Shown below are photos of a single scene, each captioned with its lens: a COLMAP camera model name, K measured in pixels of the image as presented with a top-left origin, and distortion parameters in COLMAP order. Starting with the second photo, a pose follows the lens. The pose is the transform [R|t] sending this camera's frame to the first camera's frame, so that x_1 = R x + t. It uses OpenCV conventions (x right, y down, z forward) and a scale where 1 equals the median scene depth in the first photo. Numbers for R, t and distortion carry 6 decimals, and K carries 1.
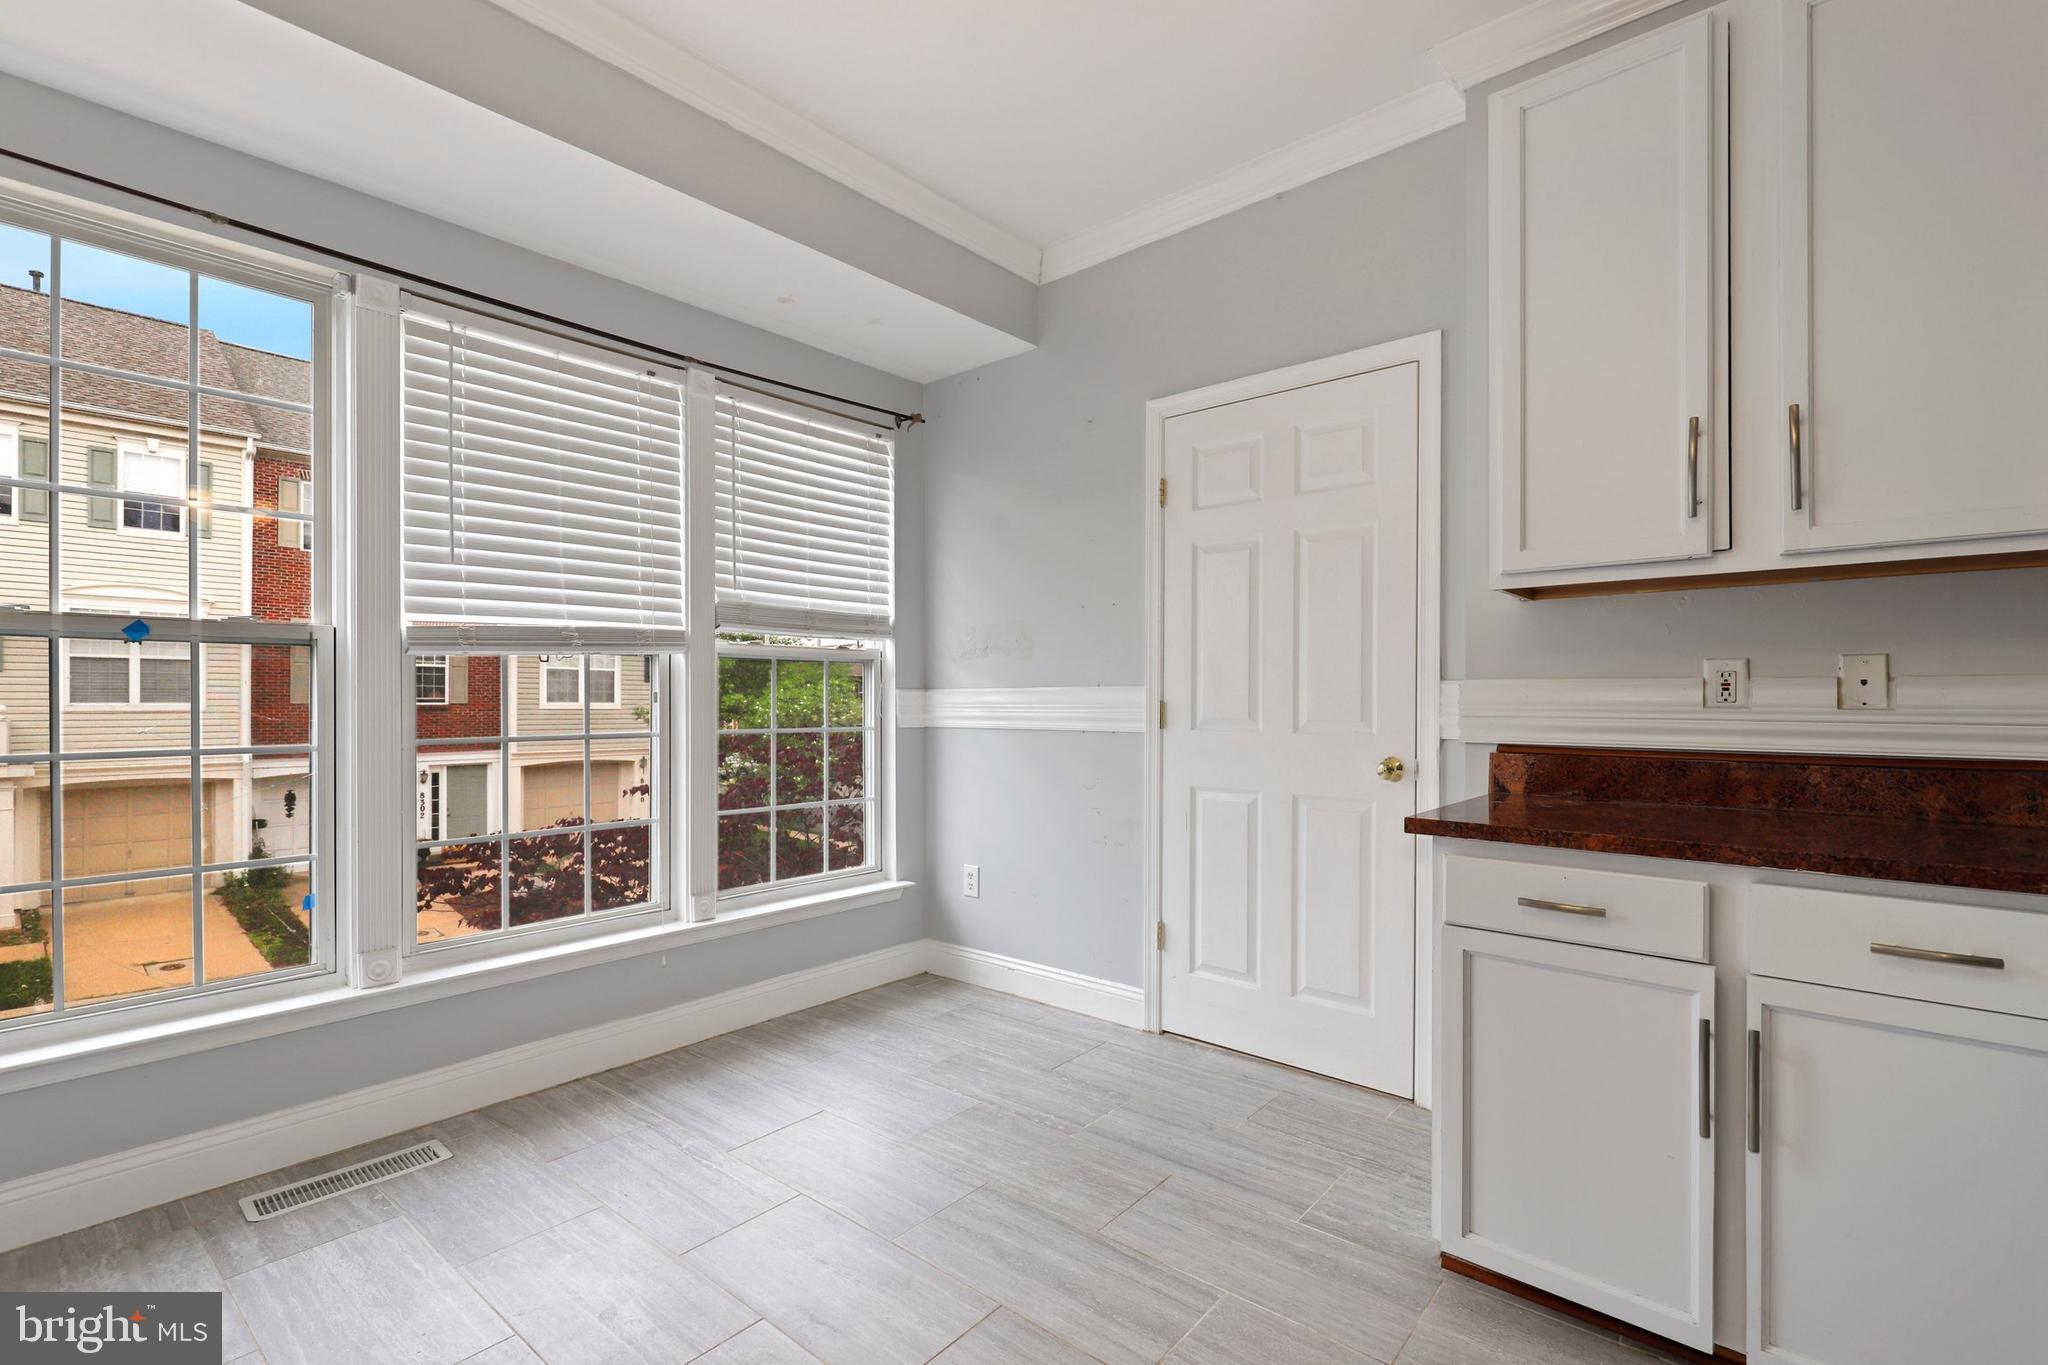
lens RADIAL K [[938.1, 0, 1025.8], [0, 938.1, 684.1], [0, 0, 1]] dist [-0.000185, 0.000915]
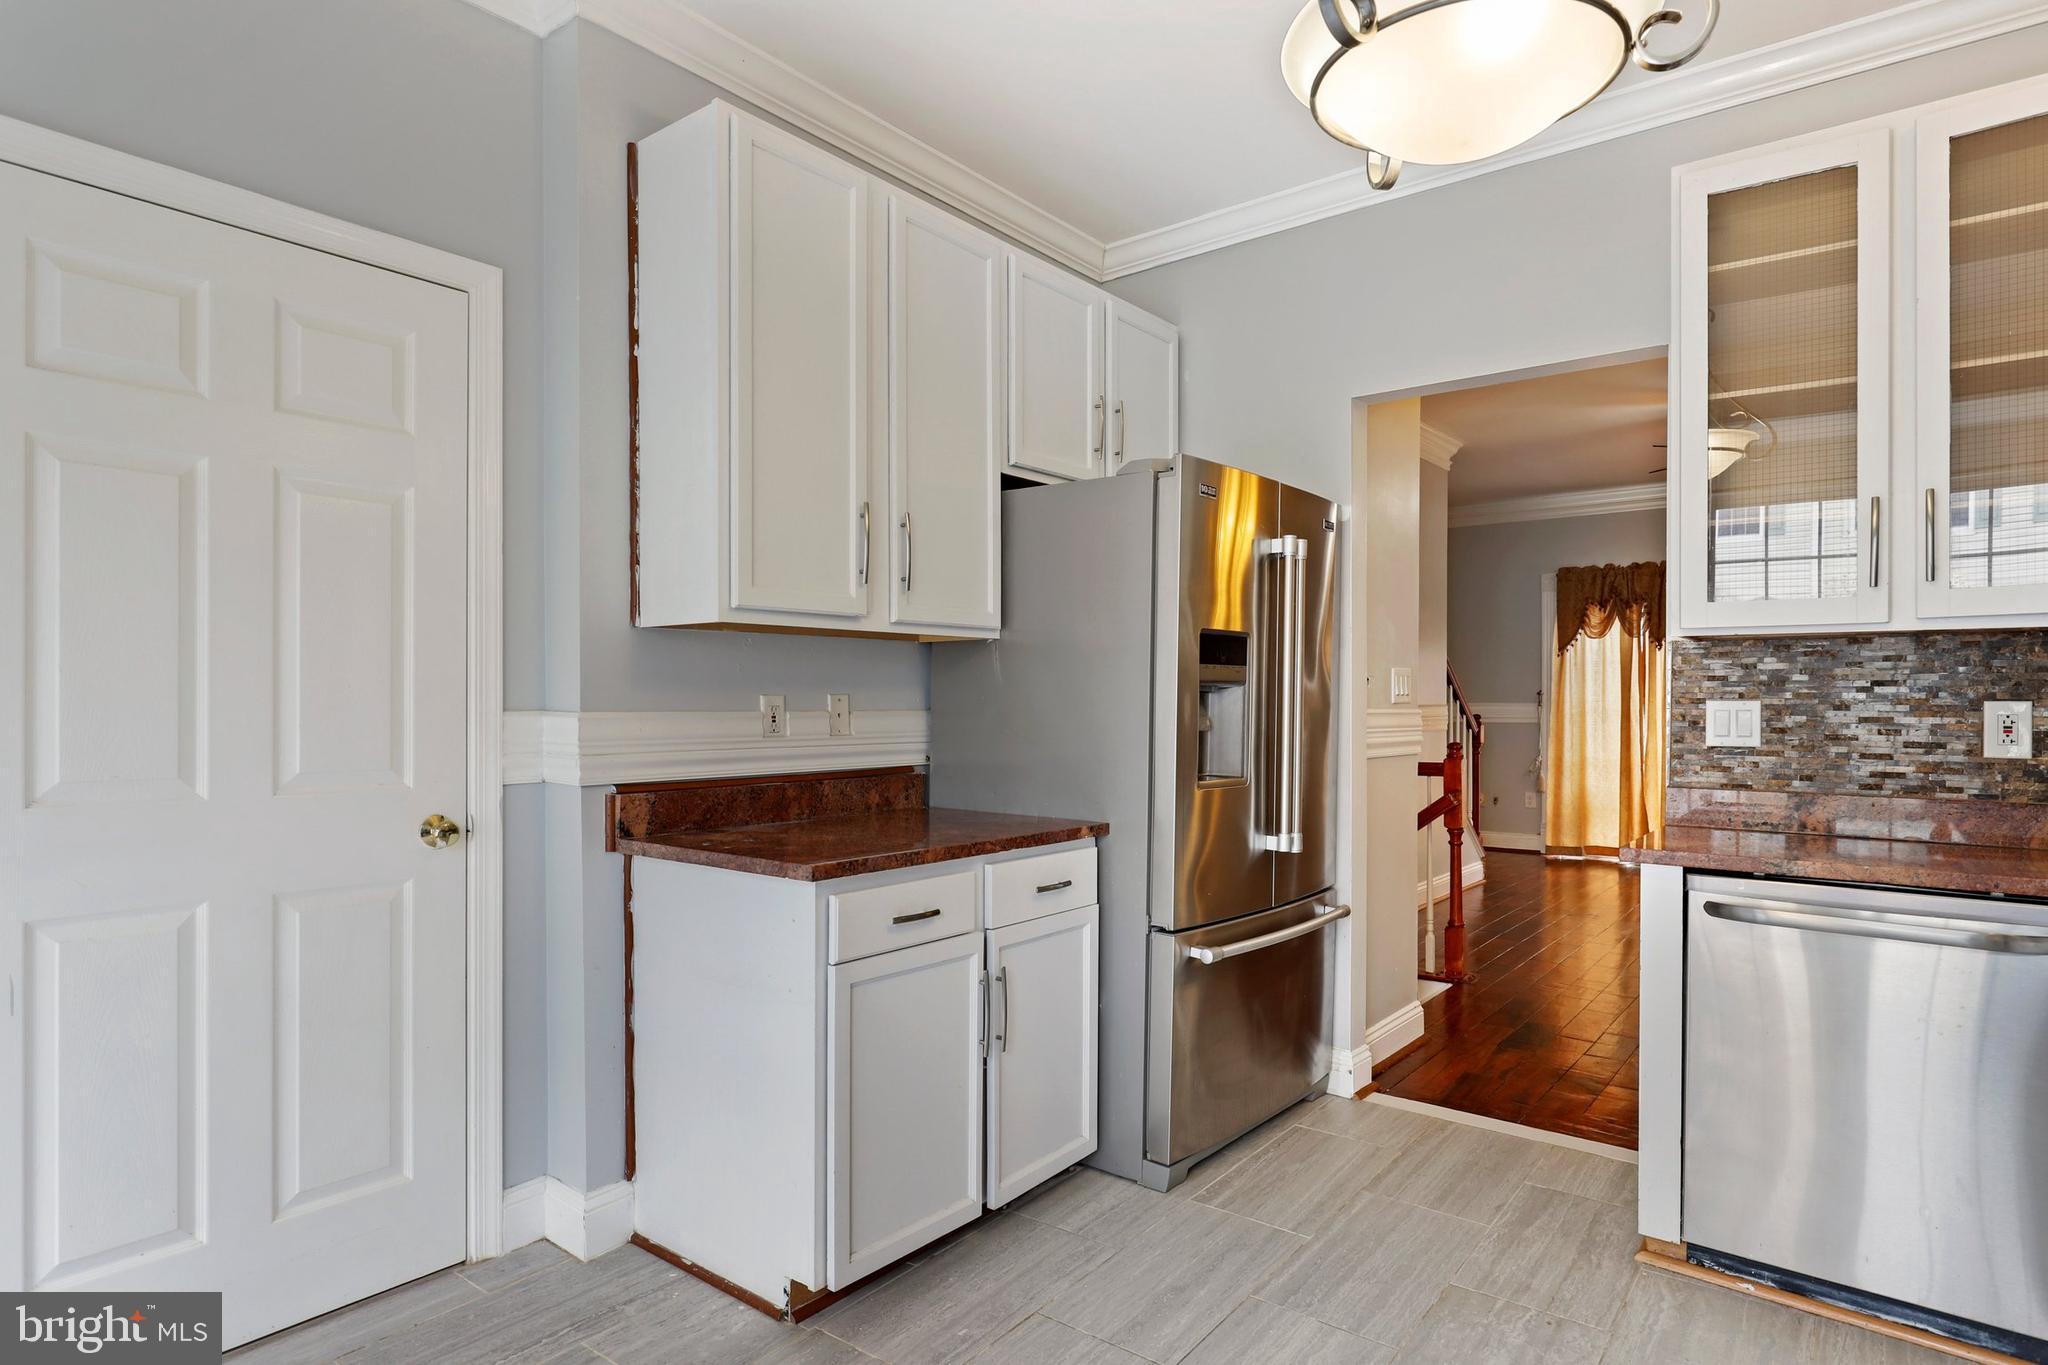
lens RADIAL K [[1093.1, 0, 1026.9], [0, 1093.1, 697.2], [0, 0, 1]] dist [-0.005380, 0.001779]
pose [[-0.040263, 0.006196, 0.999170, -0.571533], [-0.013518, 0.999886, -0.006746, -0.017916], [-0.999098, -0.013778, -0.040174, 0.671623]]
